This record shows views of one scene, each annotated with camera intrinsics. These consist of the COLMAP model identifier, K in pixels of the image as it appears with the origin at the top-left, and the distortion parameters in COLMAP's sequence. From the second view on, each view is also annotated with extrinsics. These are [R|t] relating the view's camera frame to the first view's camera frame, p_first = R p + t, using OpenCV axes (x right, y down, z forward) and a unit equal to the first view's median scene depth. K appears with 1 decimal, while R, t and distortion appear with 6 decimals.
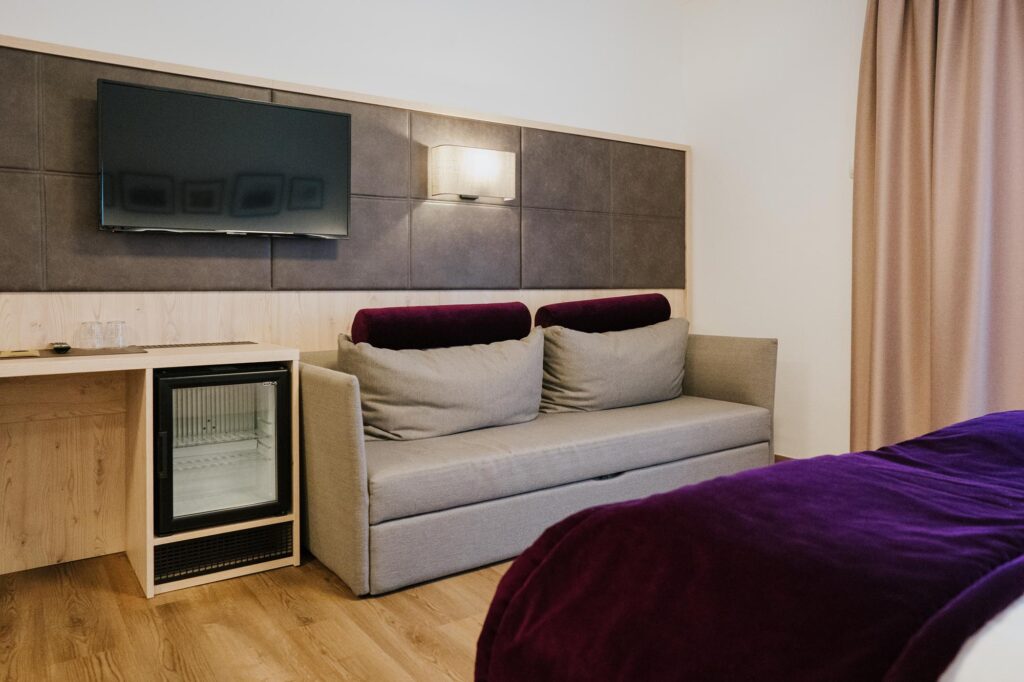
lens RADIAL K [[725.6, 0, 512.1], [0, 725.6, 314.8], [0, 0, 1]] dist [-0.001091, 0.010082]
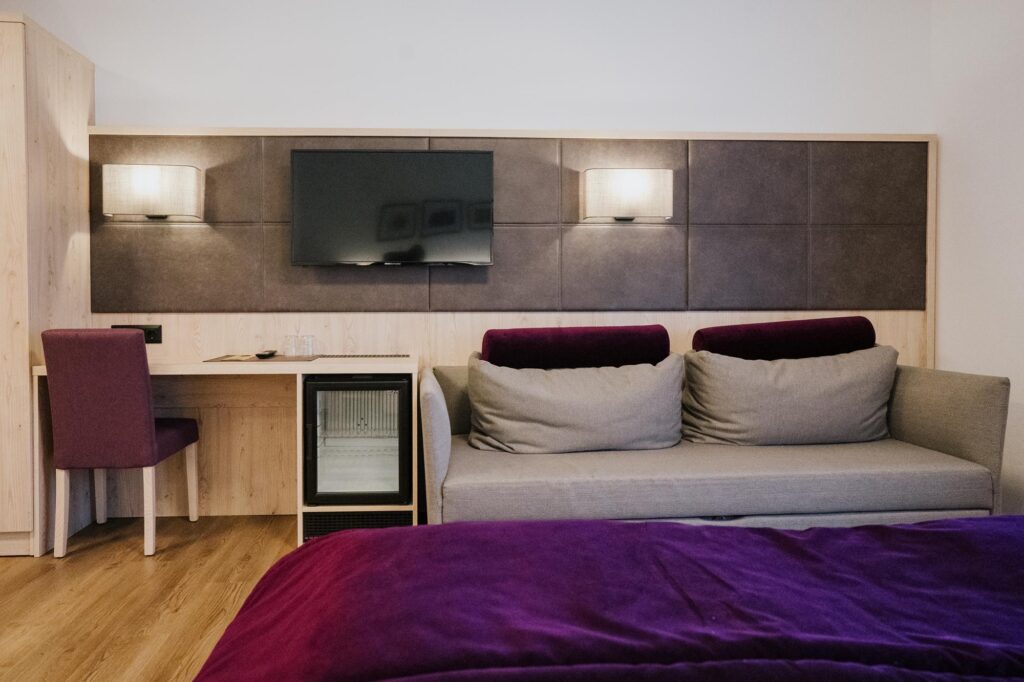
lens RADIAL K [[704.5, 0, 512.0], [0, 704.5, 341.0], [0, 0, 1]] dist [-0.034960, 0.063833]
pose [[0.852342, 0.029471, -0.522153, 0.336411], [-0.019364, 0.999505, 0.024804, -0.015589], [0.522626, -0.011031, 0.852491, 0.101867]]
